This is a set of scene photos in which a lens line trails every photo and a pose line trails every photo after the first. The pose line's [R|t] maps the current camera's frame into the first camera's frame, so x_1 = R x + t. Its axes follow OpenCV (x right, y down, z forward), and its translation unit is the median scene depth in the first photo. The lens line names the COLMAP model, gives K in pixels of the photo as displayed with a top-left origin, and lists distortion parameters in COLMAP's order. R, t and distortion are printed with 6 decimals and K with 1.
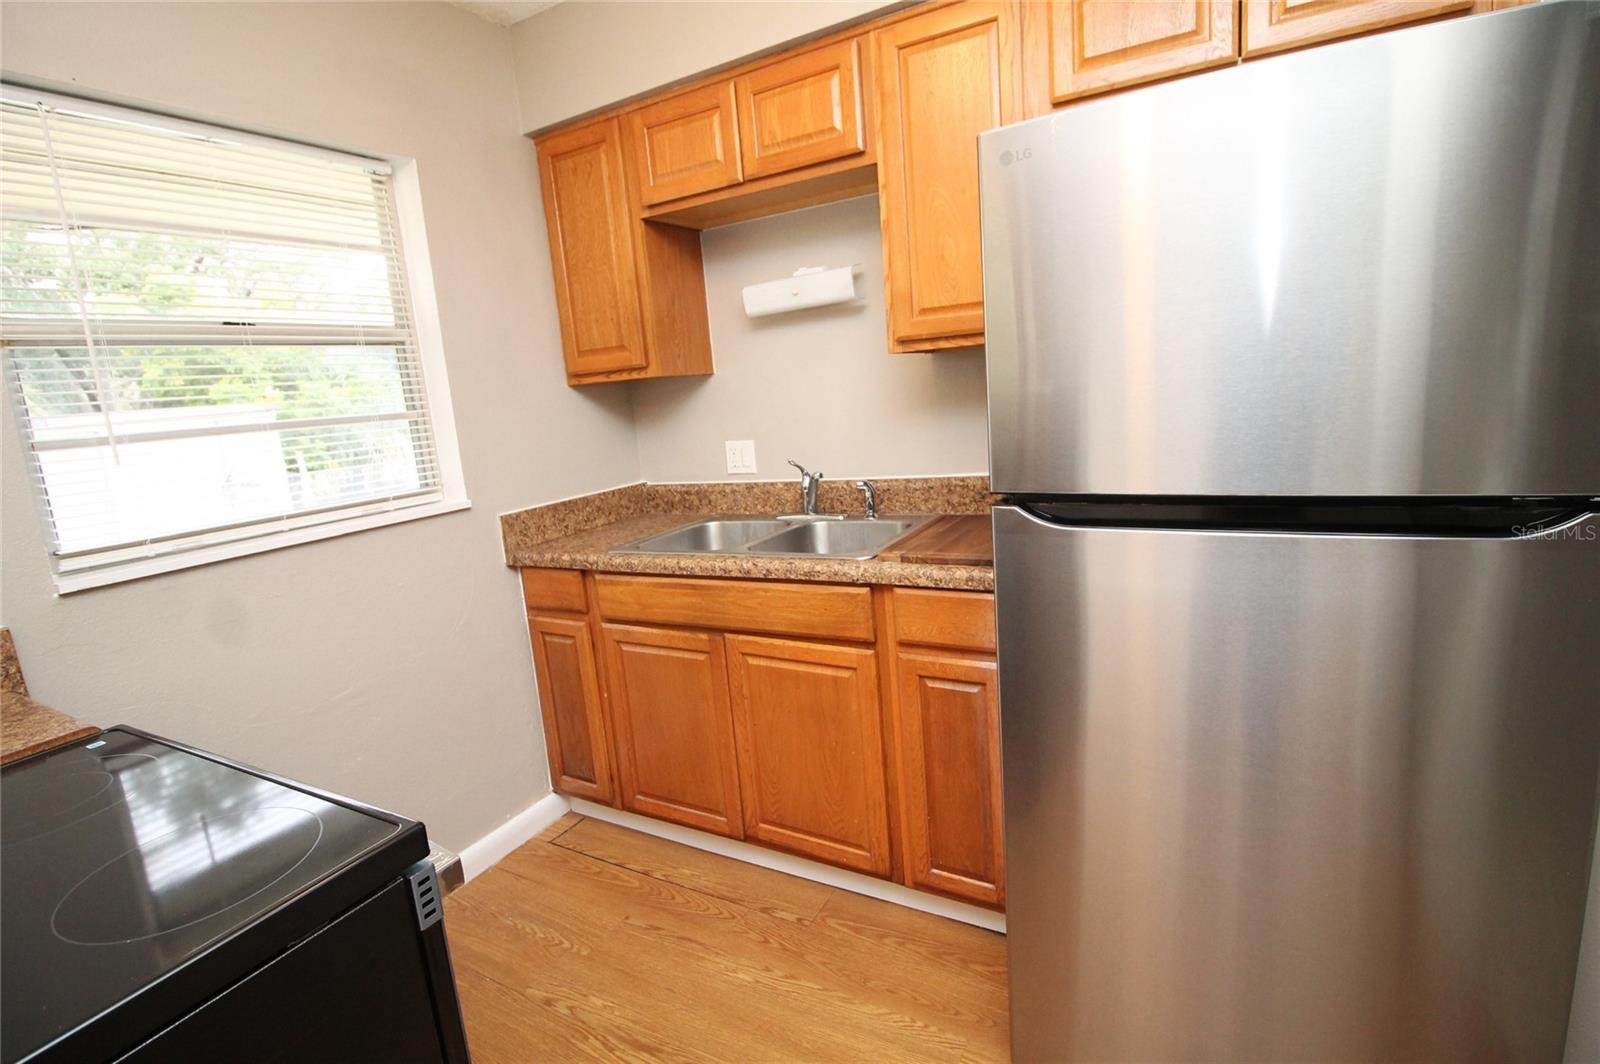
lens RADIAL K [[771.0, 0, 799.7], [0, 771.0, 526.7], [0, 0, 1]] dist [-0.003909, -0.000518]
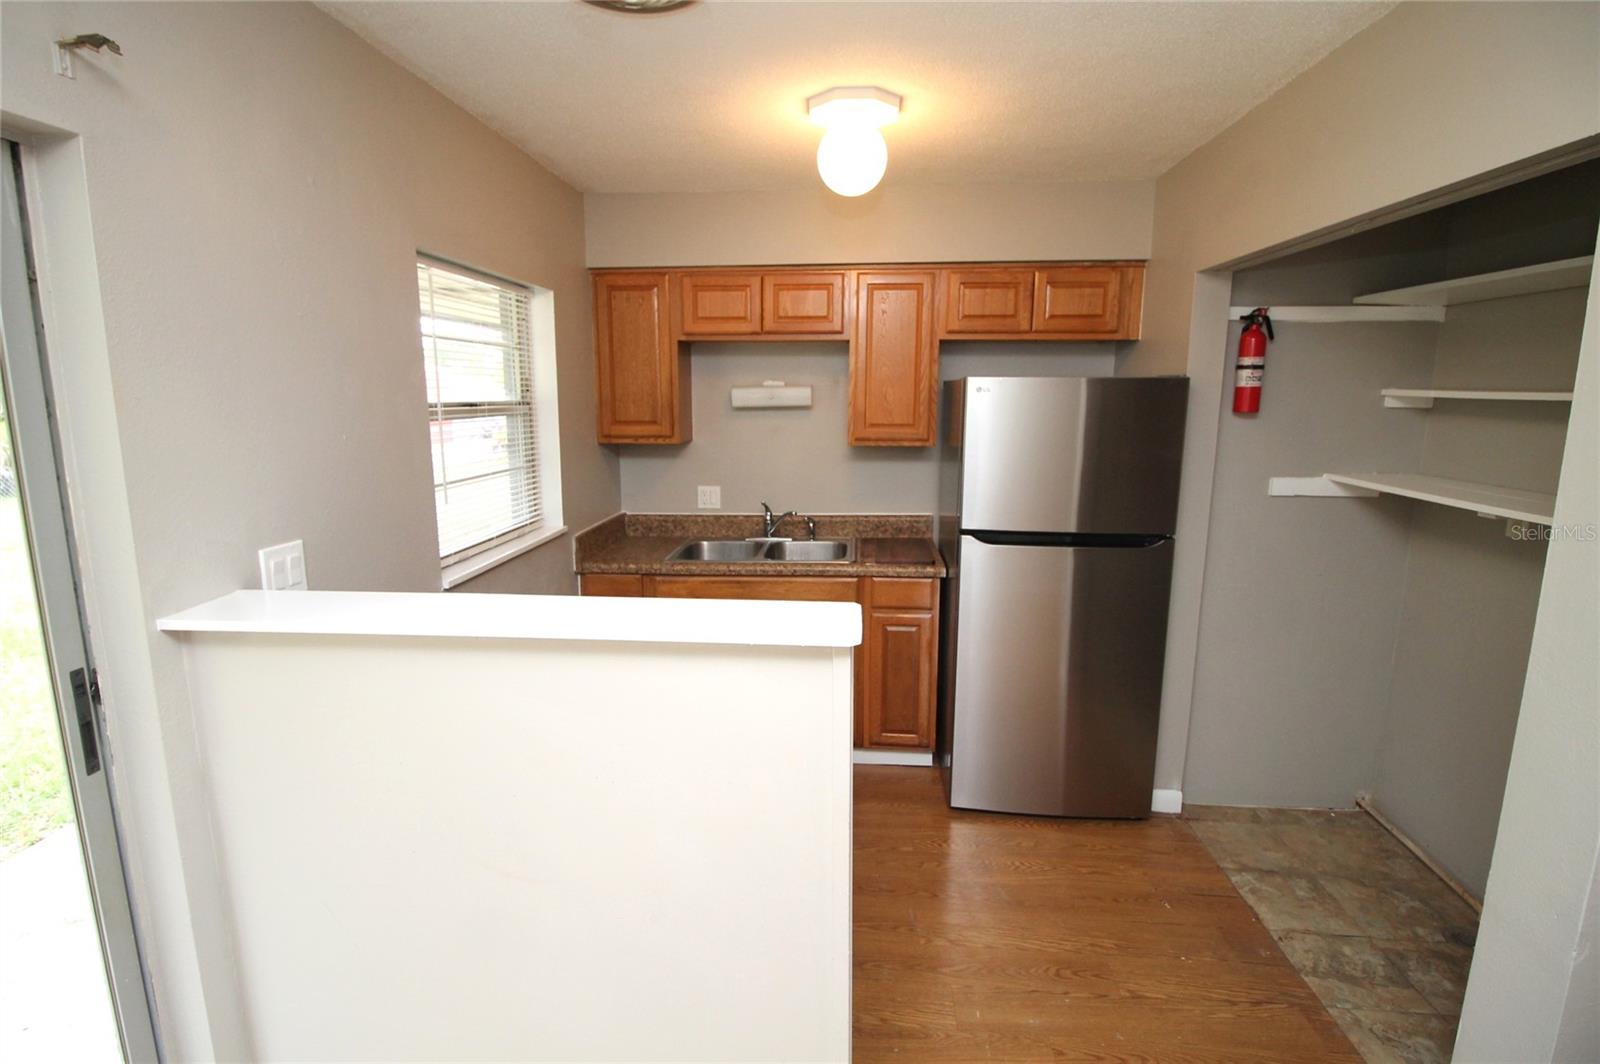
lens RADIAL K [[771.0, 0, 799.7], [0, 771.0, 532.0], [0, 0, 1]] dist [-0.003909, -0.000518]
pose [[0.902835, 0.006187, 0.429942, -0.668944], [0.001415, 0.999848, -0.017359, 0.001838], [-0.429985, 0.016281, 0.902689, -0.481004]]
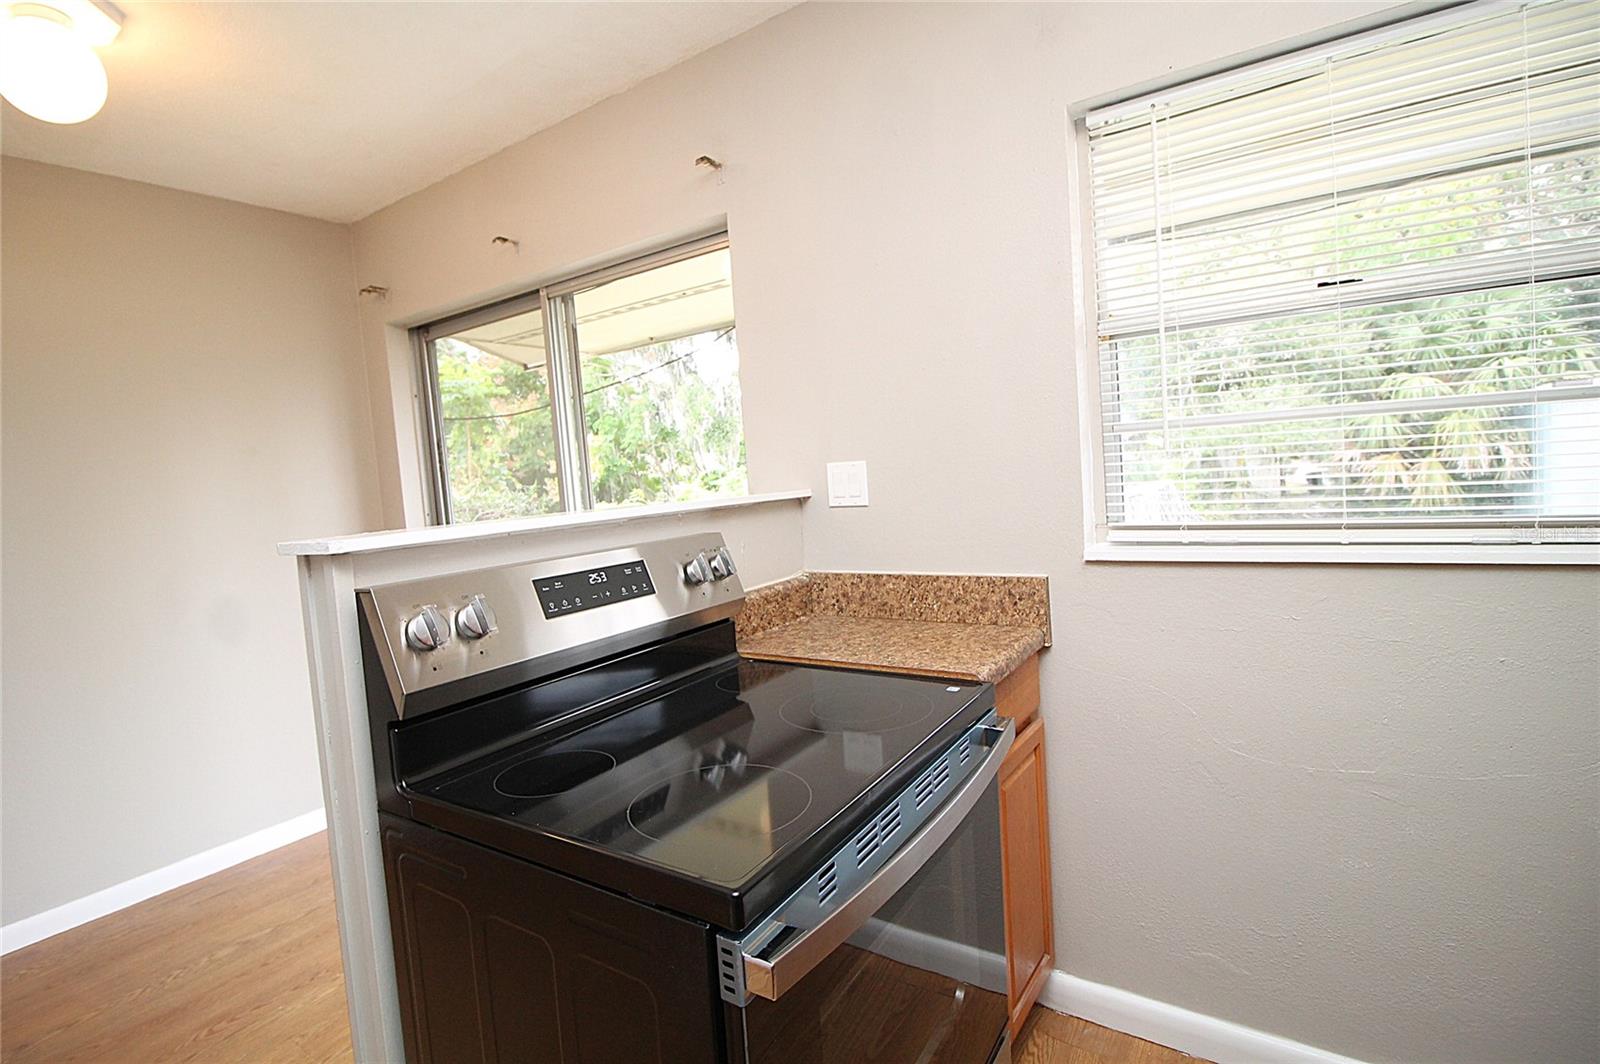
lens RADIAL K [[771.0, 0, 798.6], [0, 771.0, 529.8], [0, 0, 1]] dist [-0.003909, -0.000518]
pose [[-0.061946, 0.173068, -0.982960, 0.120383], [-0.107520, 0.977963, 0.178964, -0.075973], [0.992271, 0.116774, -0.041972, 0.409977]]
